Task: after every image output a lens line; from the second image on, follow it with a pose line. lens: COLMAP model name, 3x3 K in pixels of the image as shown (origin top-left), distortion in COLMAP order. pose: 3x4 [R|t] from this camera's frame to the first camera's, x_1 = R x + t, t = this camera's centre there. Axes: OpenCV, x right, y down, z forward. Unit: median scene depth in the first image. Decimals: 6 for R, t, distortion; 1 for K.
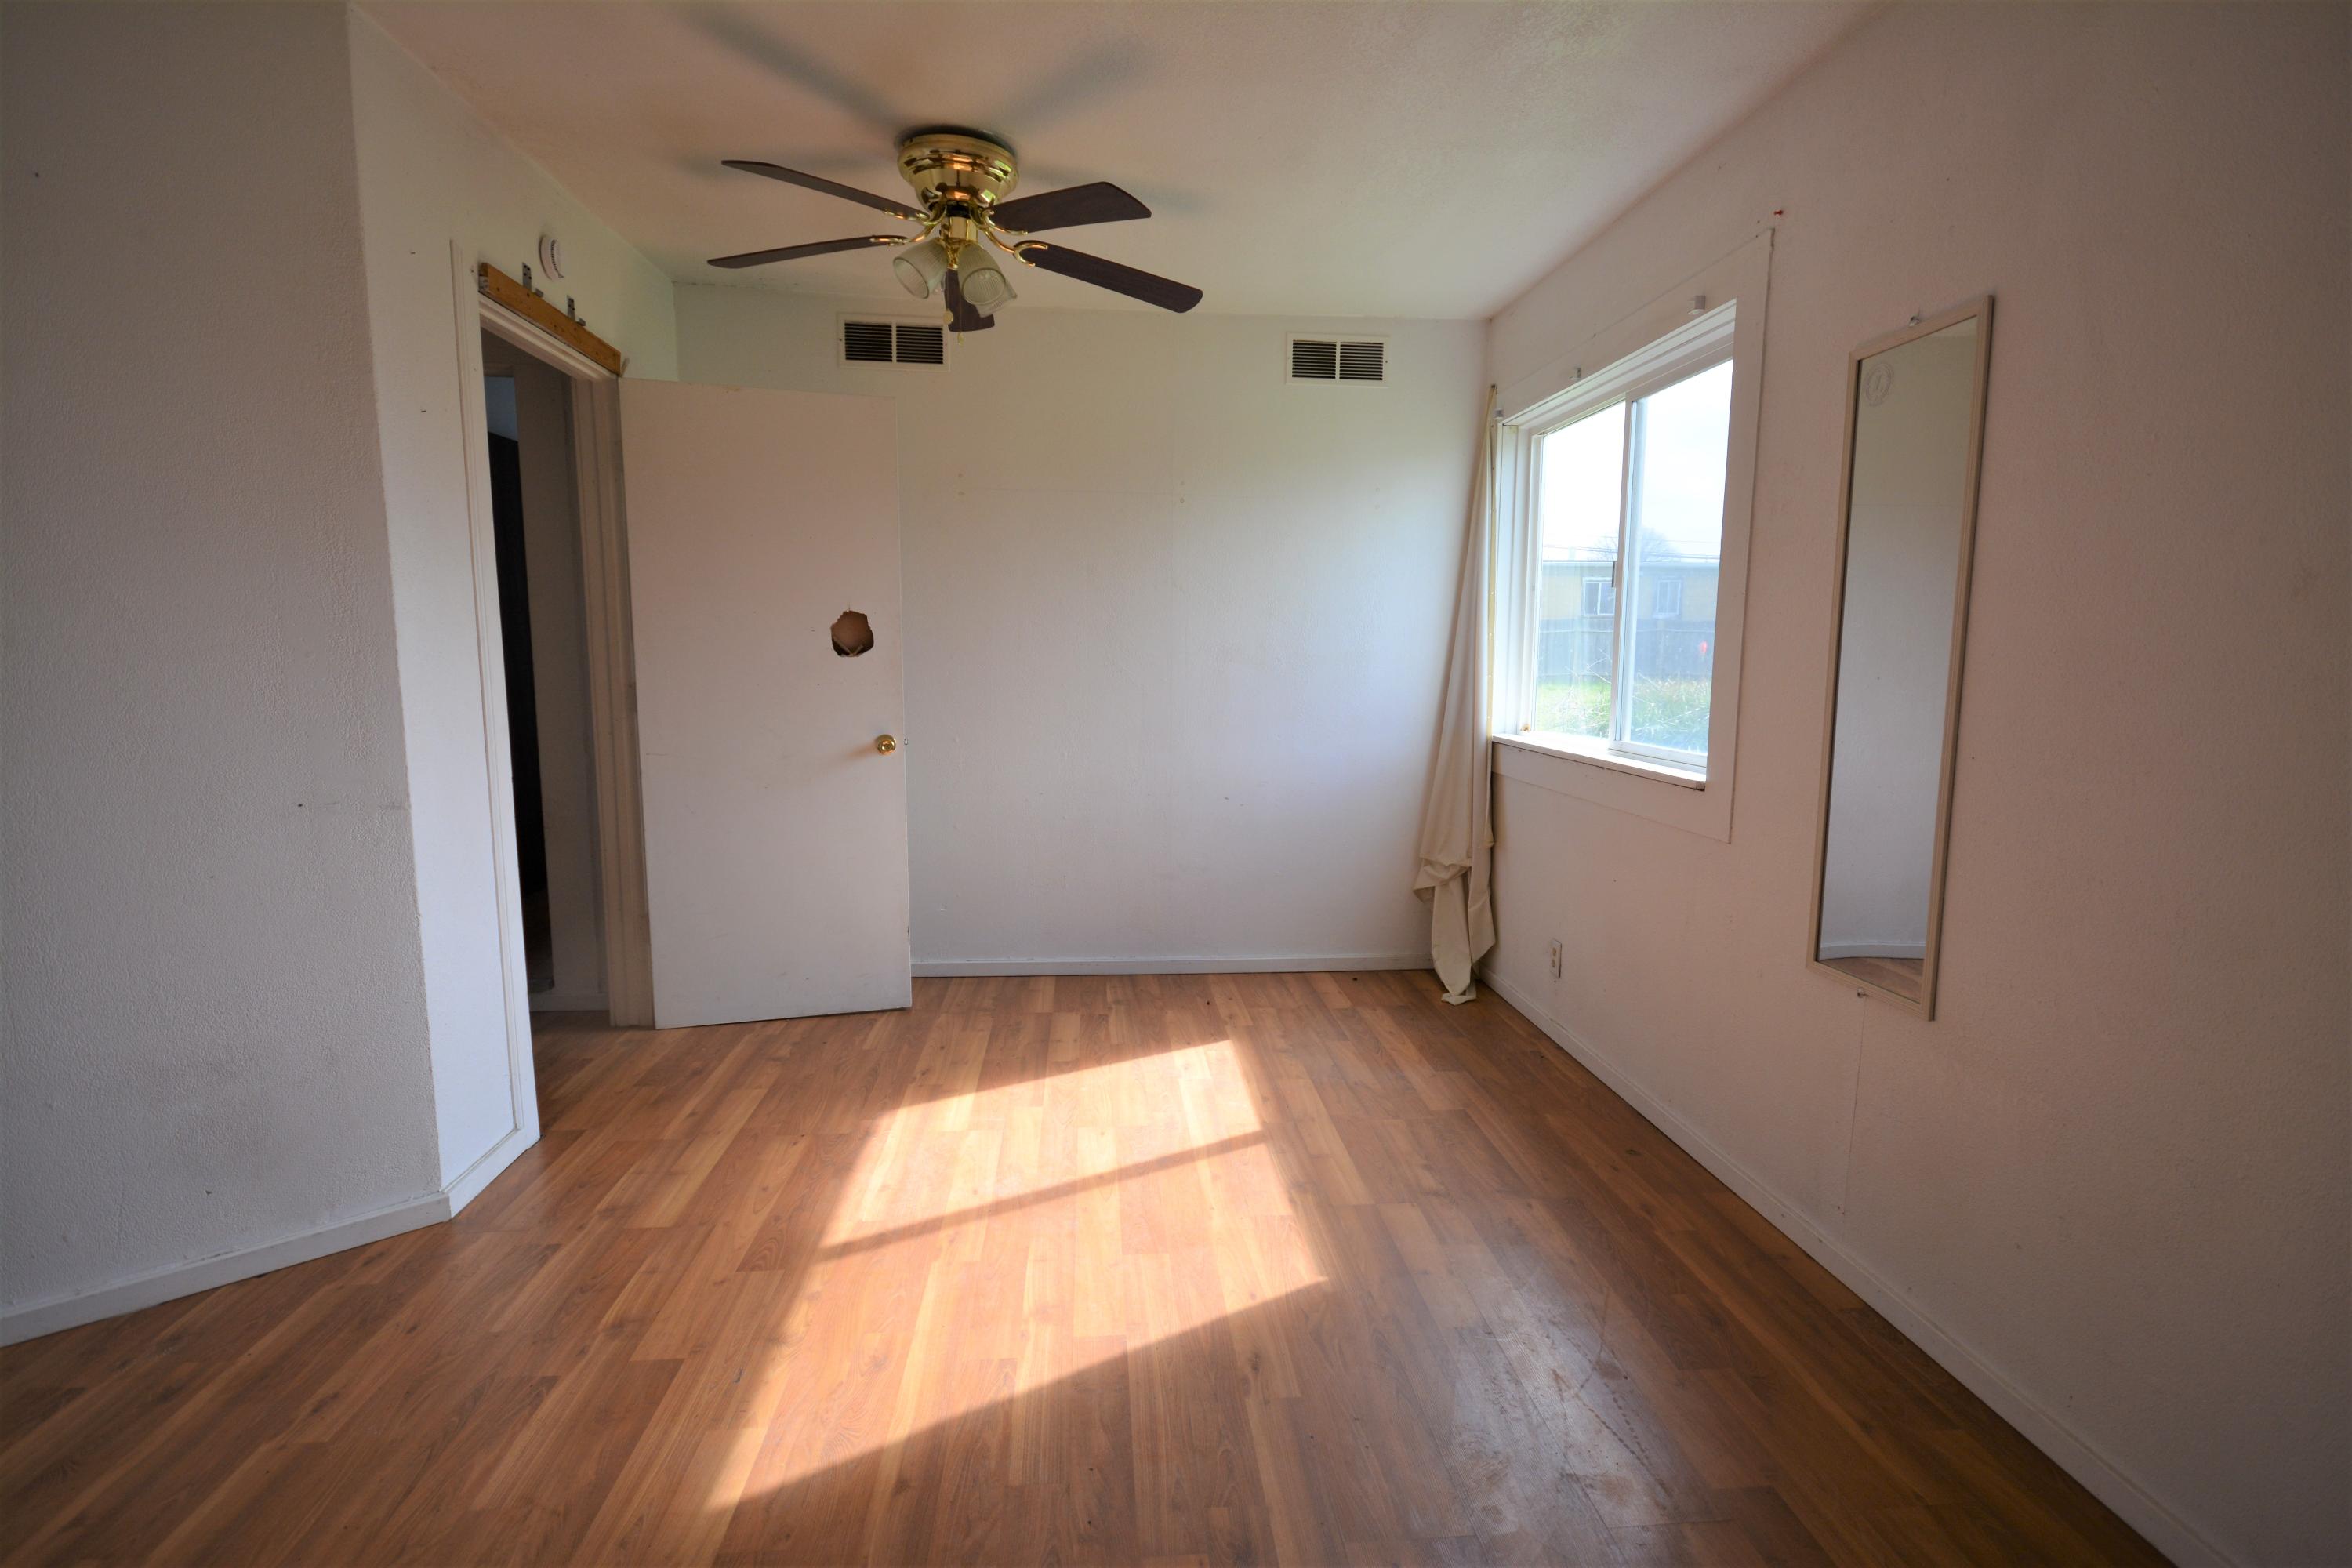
lens RADIAL K [[1108.9, 0, 1179.5], [0, 1108.9, 780.1], [0, 0, 1]] dist [0.001788, 0.000205]
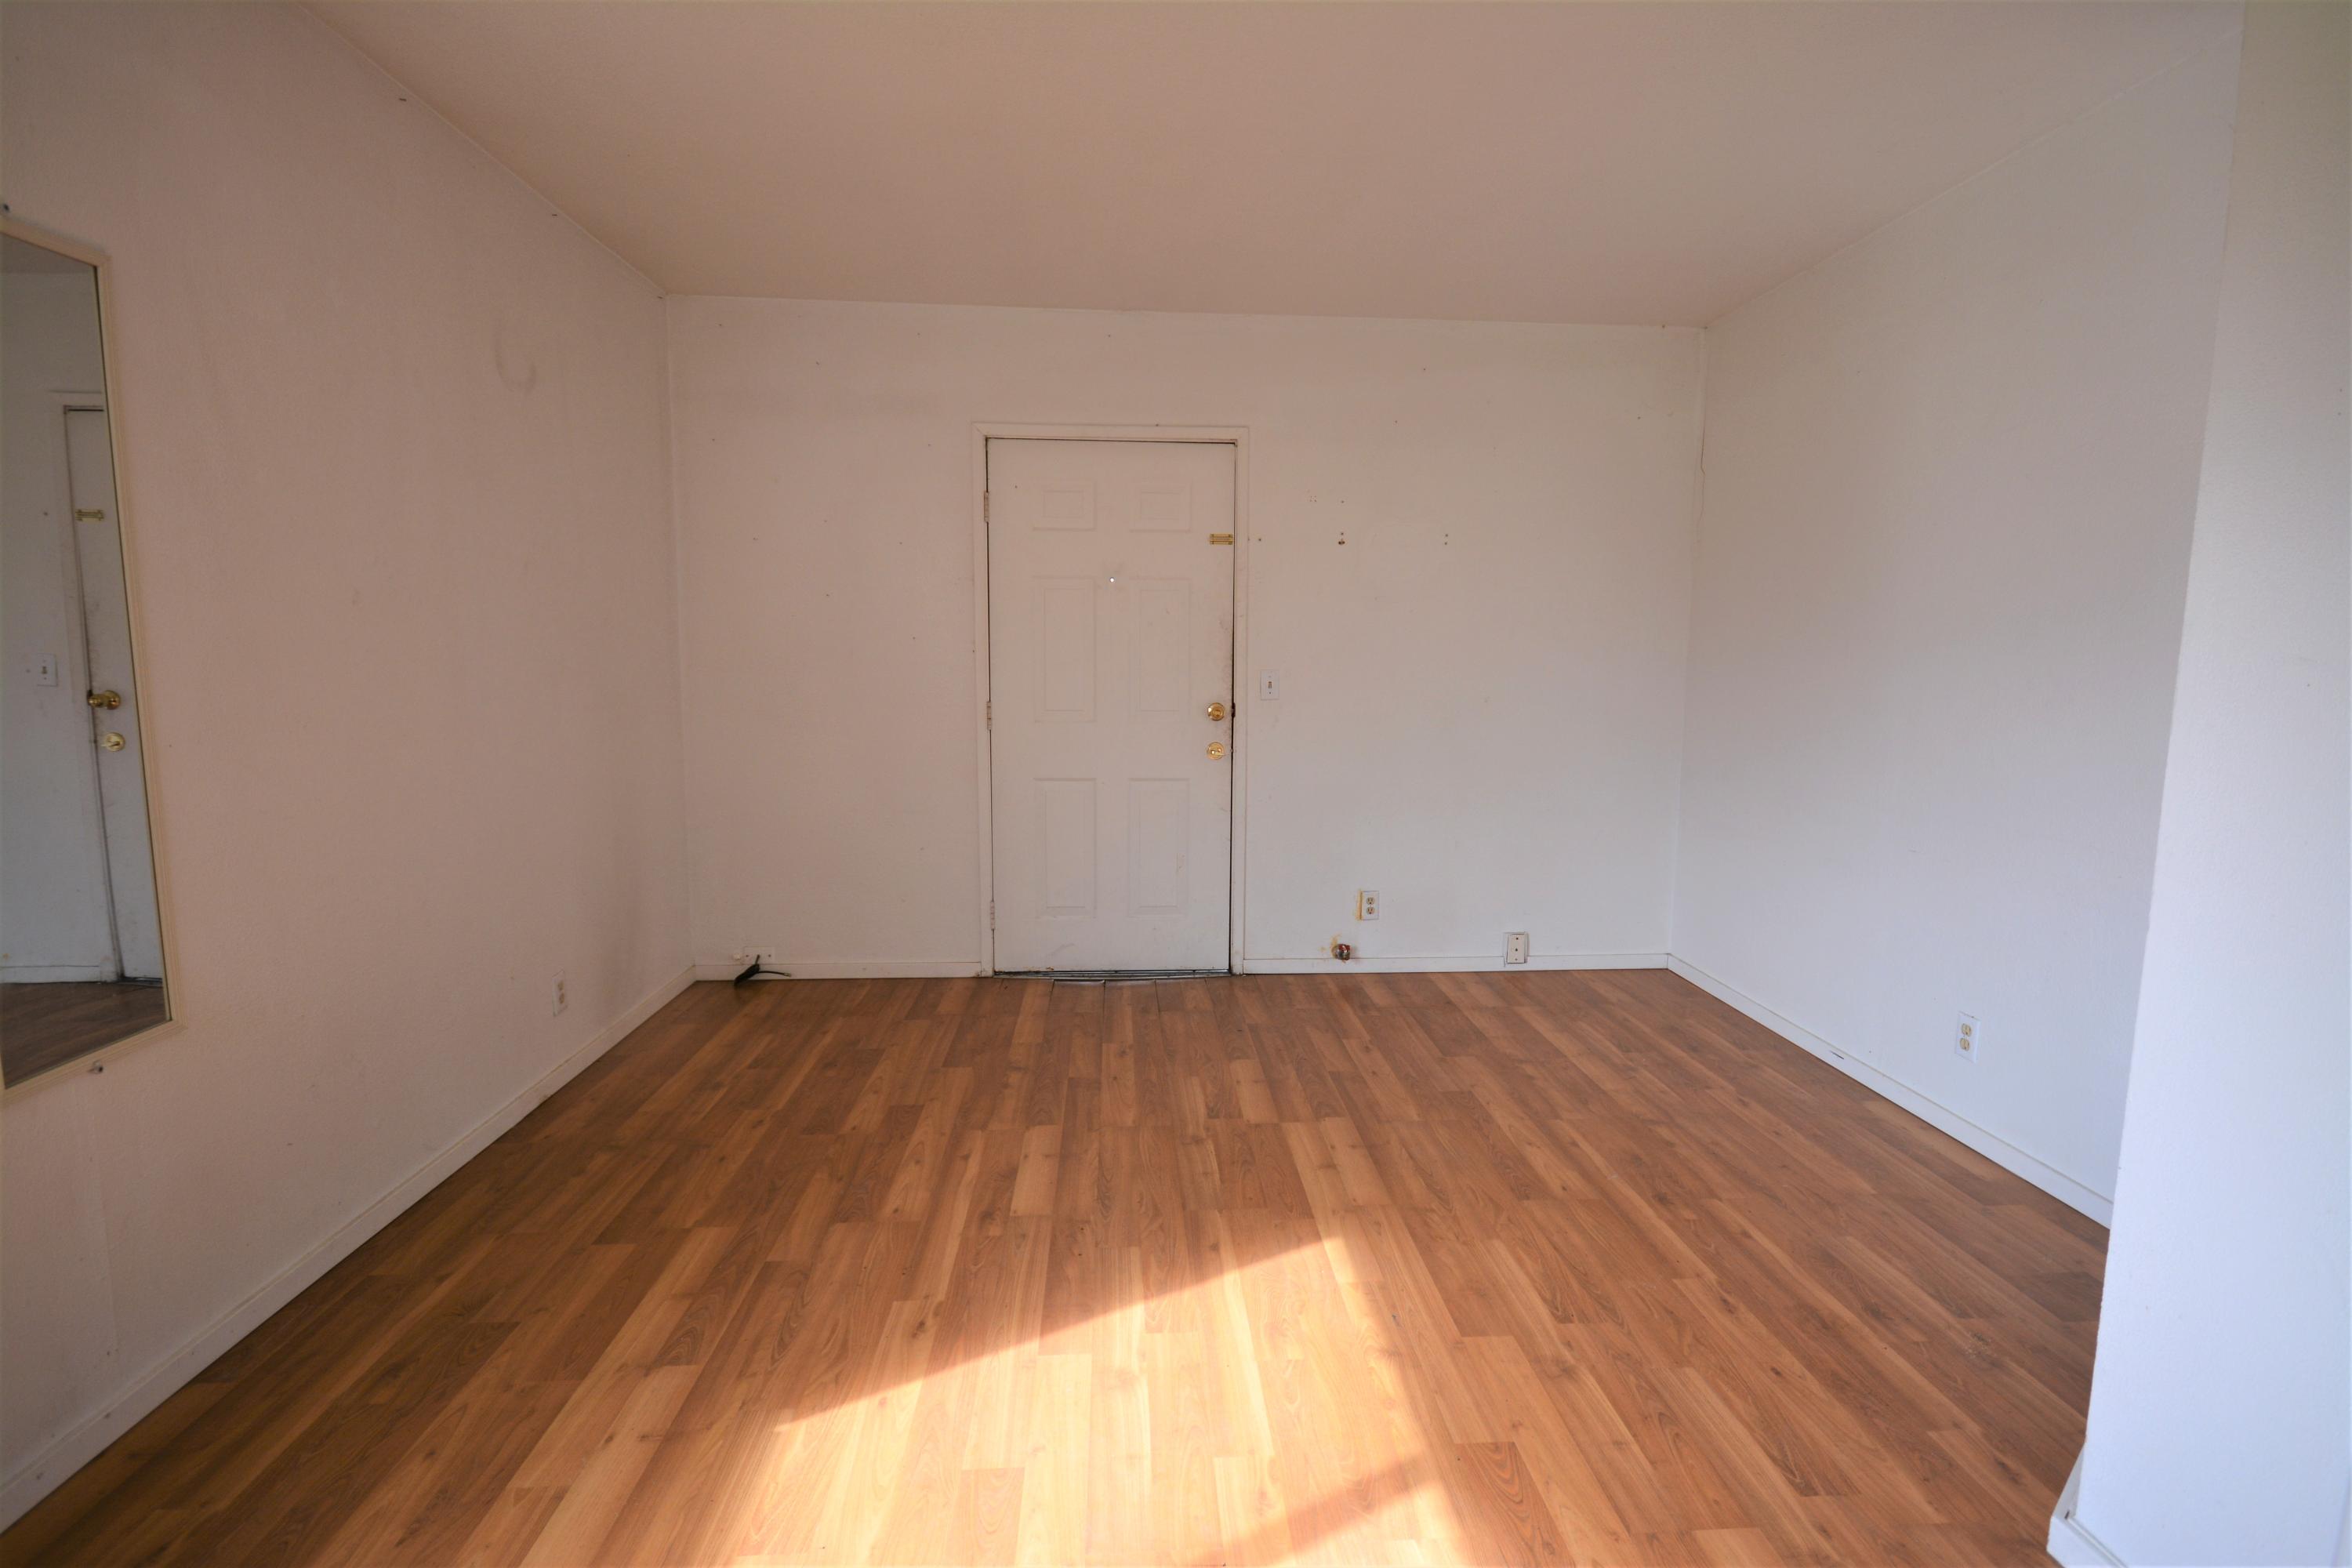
lens RADIAL K [[1108.9, 0, 1177.0], [0, 1108.9, 784.2], [0, 0, 1]] dist [0.001788, 0.000205]
pose [[-0.999511, -0.021744, 0.022484, -0.189936], [-0.015797, 0.971348, 0.237135, -0.230560], [-0.026996, 0.236664, -0.971216, 1.912180]]
